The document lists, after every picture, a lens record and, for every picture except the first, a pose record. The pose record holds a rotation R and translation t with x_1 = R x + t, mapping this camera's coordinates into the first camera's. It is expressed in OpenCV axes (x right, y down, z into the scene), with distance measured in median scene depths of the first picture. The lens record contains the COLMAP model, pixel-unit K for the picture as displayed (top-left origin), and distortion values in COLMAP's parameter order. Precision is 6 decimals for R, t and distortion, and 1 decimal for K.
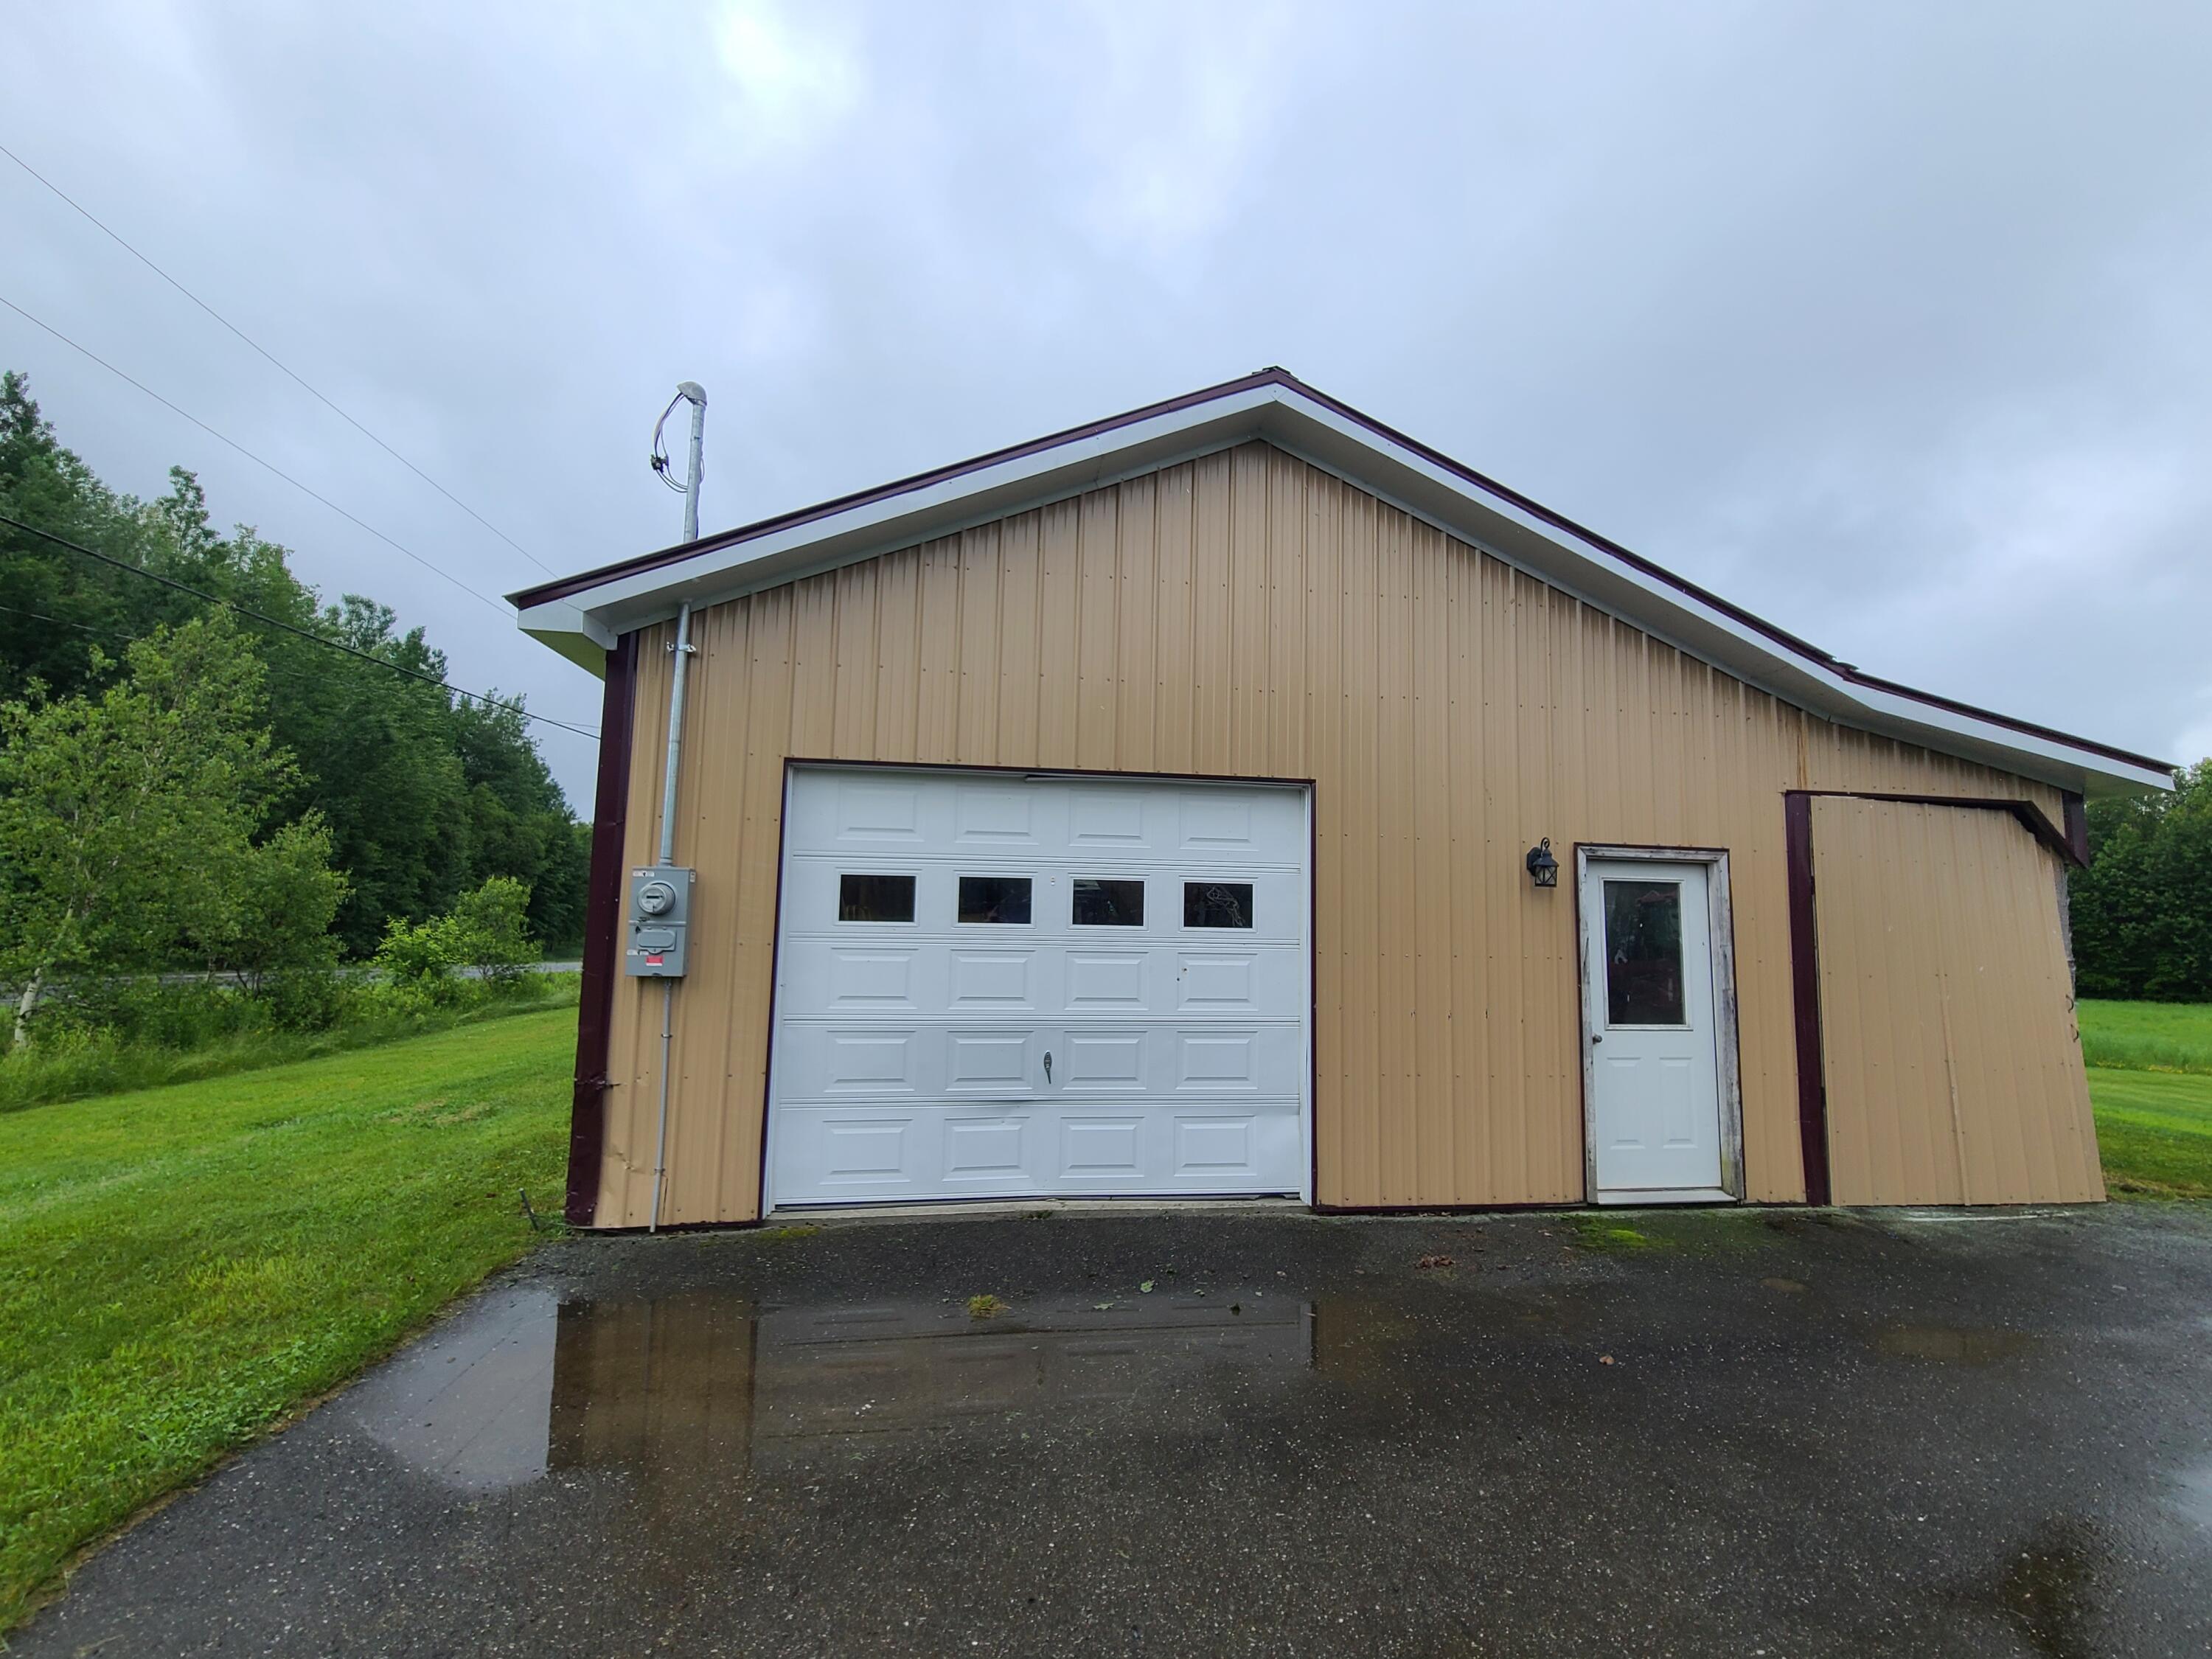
lens RADIAL K [[924.5, 0, 1137.7], [0, 924.5, 827.7], [0, 0, 1]] dist [-0.001161, -0.000108]
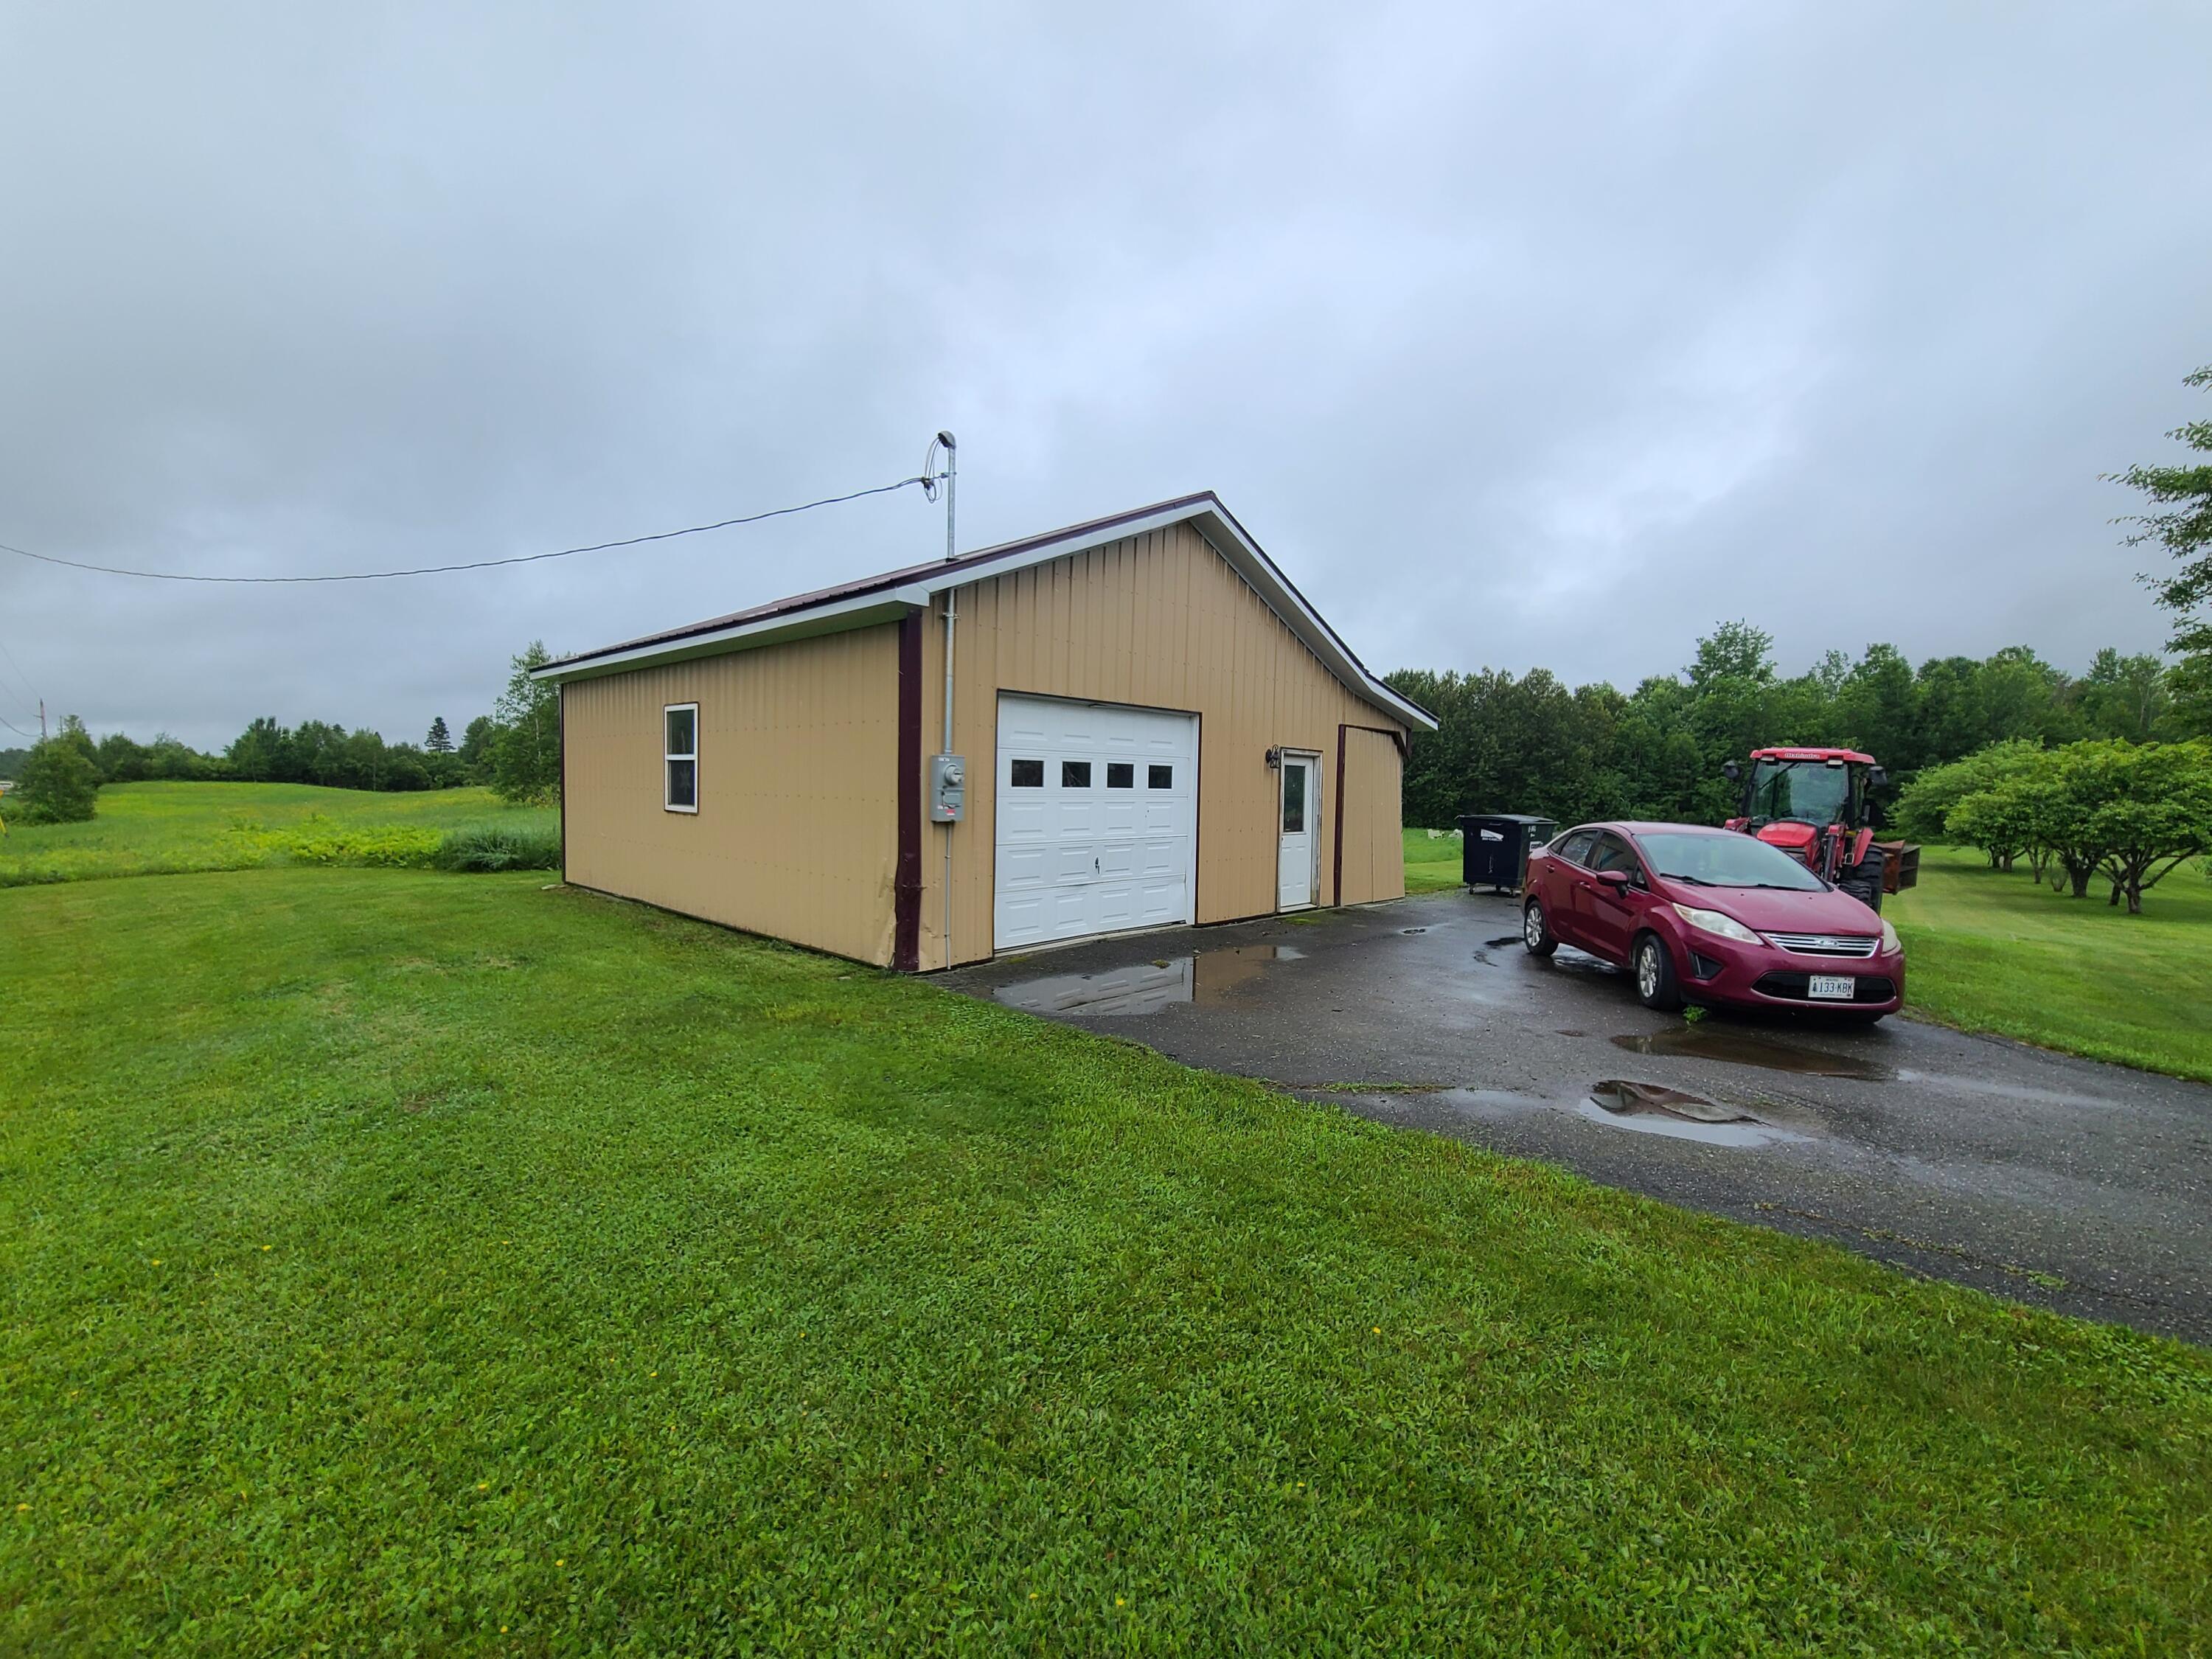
lens RADIAL K [[924.5, 0, 1137.7], [0, 924.5, 827.7], [0, 0, 1]] dist [-0.001161, -0.000108]
pose [[0.763535, -0.034393, 0.644850, -1.186016], [-0.068881, 0.988546, 0.134283, -0.065038], [-0.642082, -0.146947, 0.752421, -0.410059]]
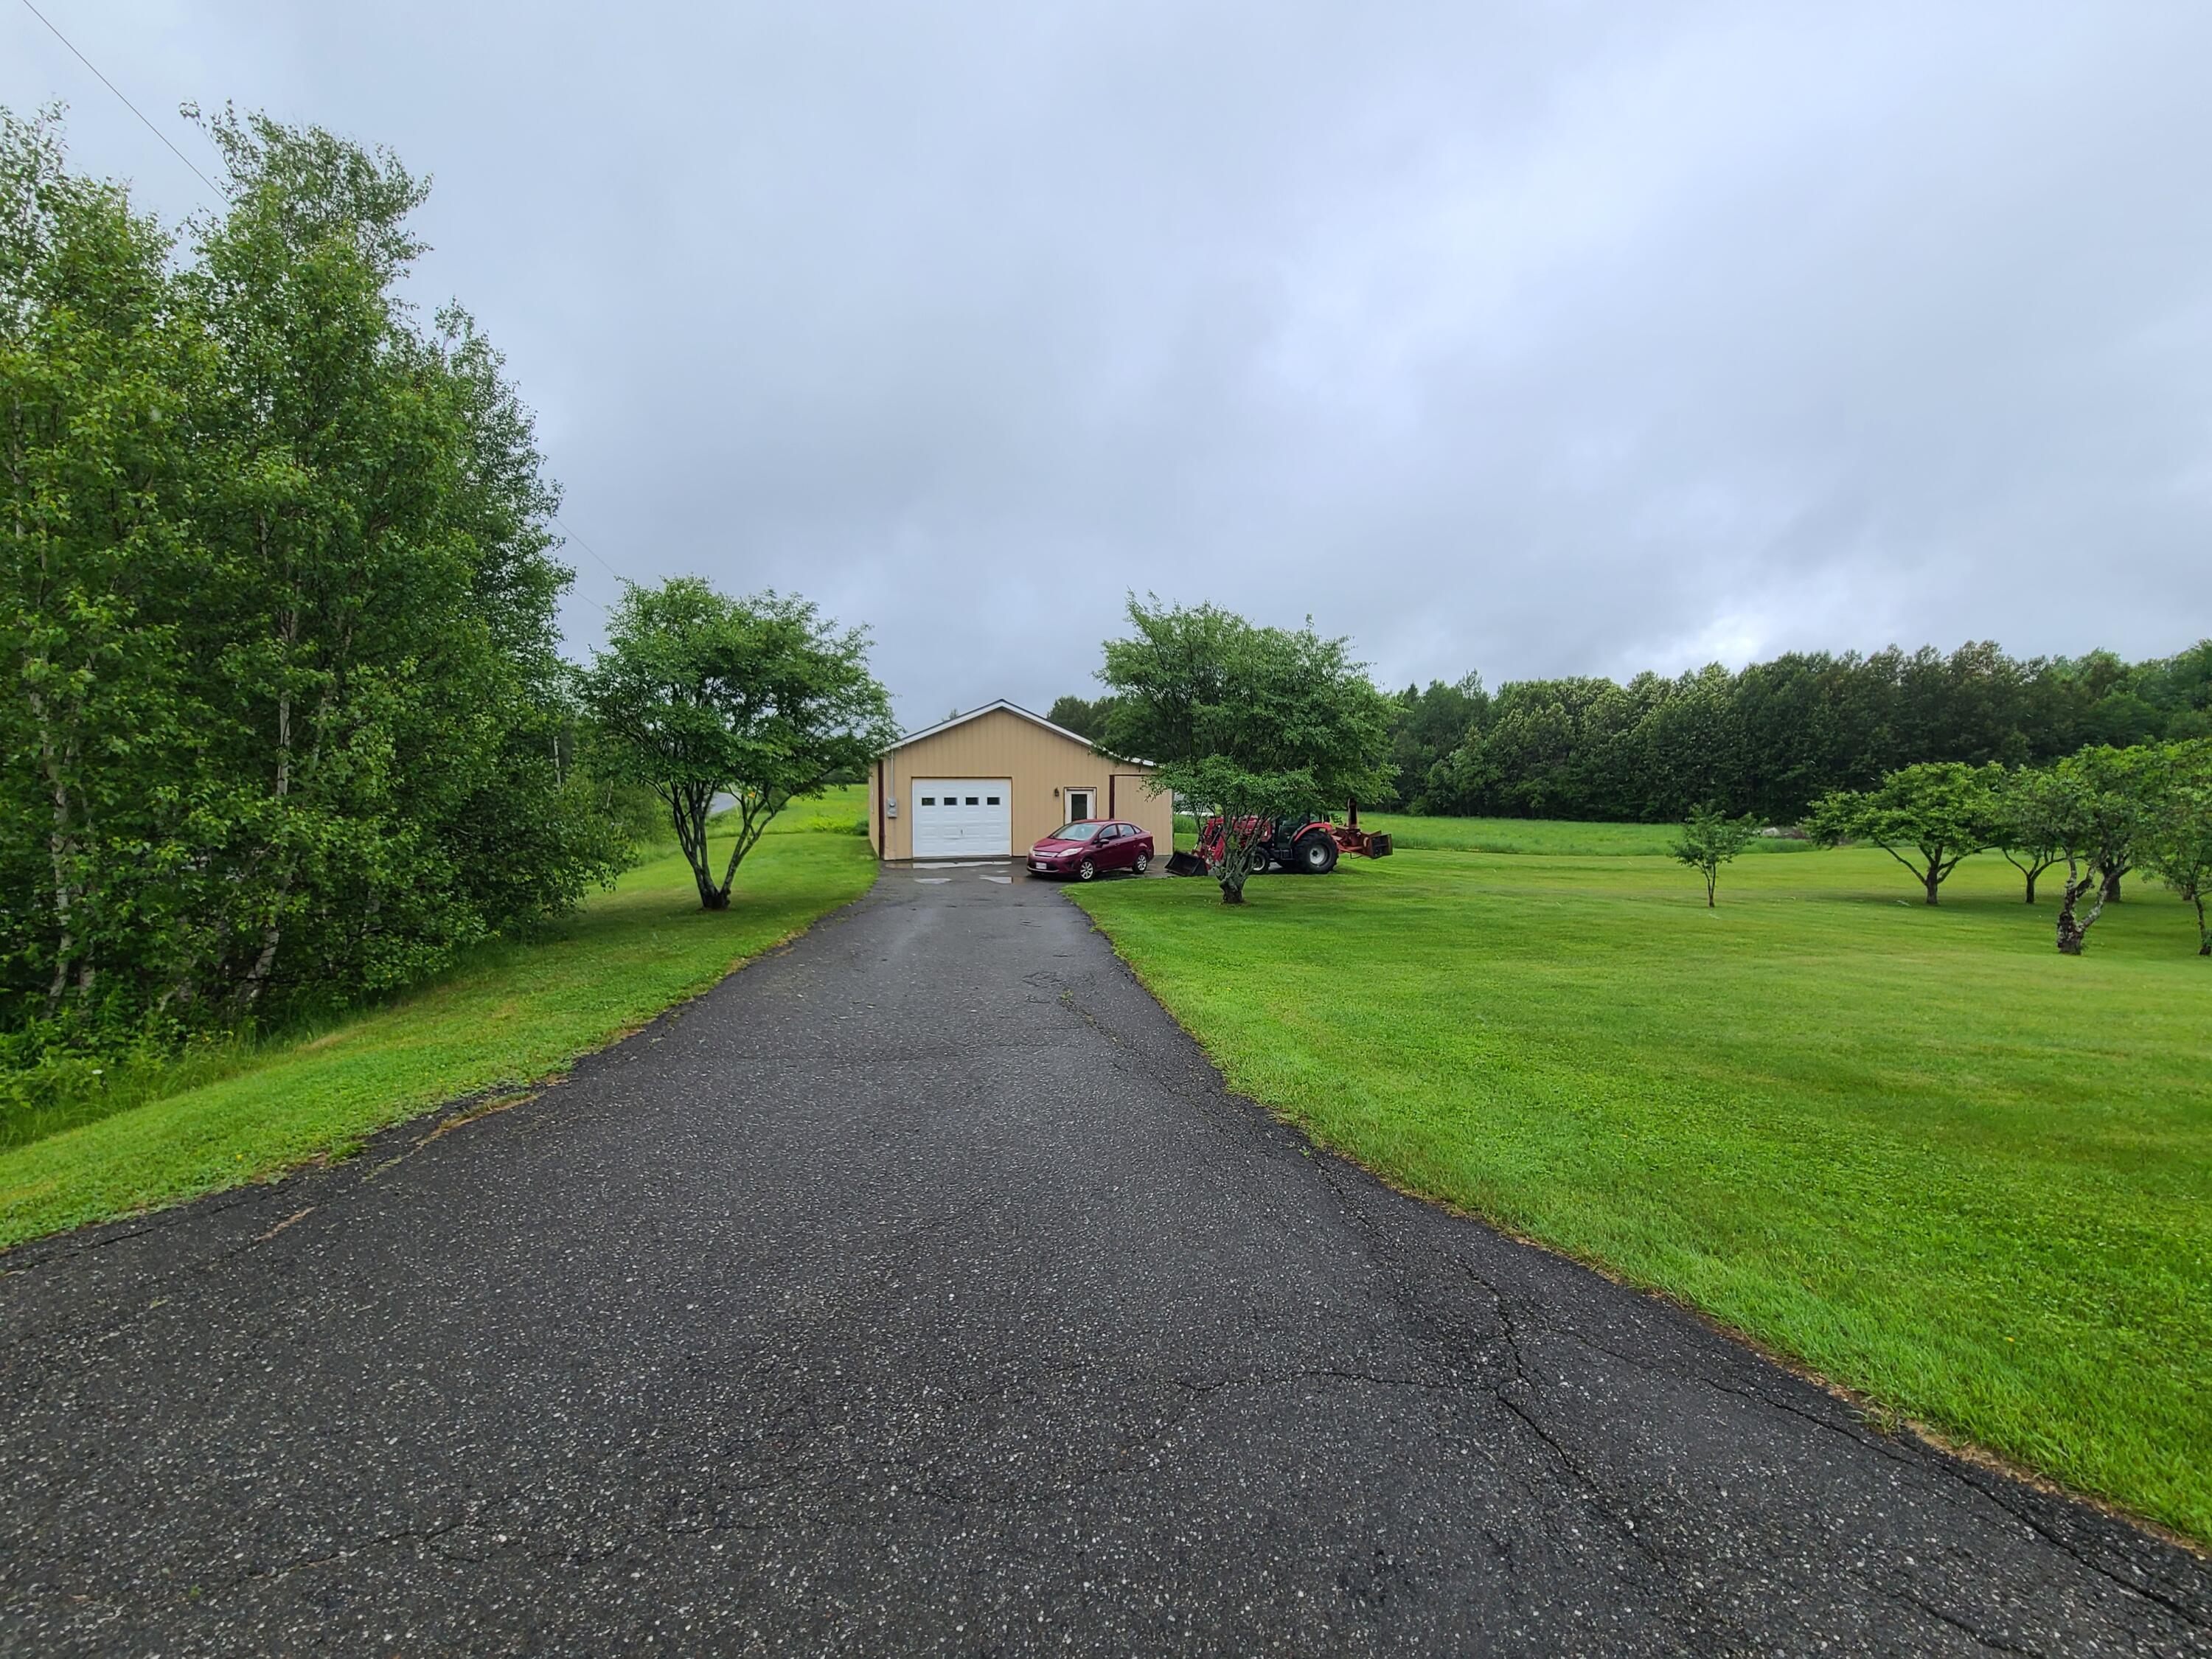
lens RADIAL K [[881.8, 0, 1117.8], [0, 881.8, 834.9], [0, 0, 1]] dist [-0.001305, -0.000142]
pose [[0.986717, -0.028690, 0.159896, -0.020322], [0.001380, 0.985726, 0.168351, -0.569206], [-0.162443, -0.165894, 0.972672, -4.015475]]
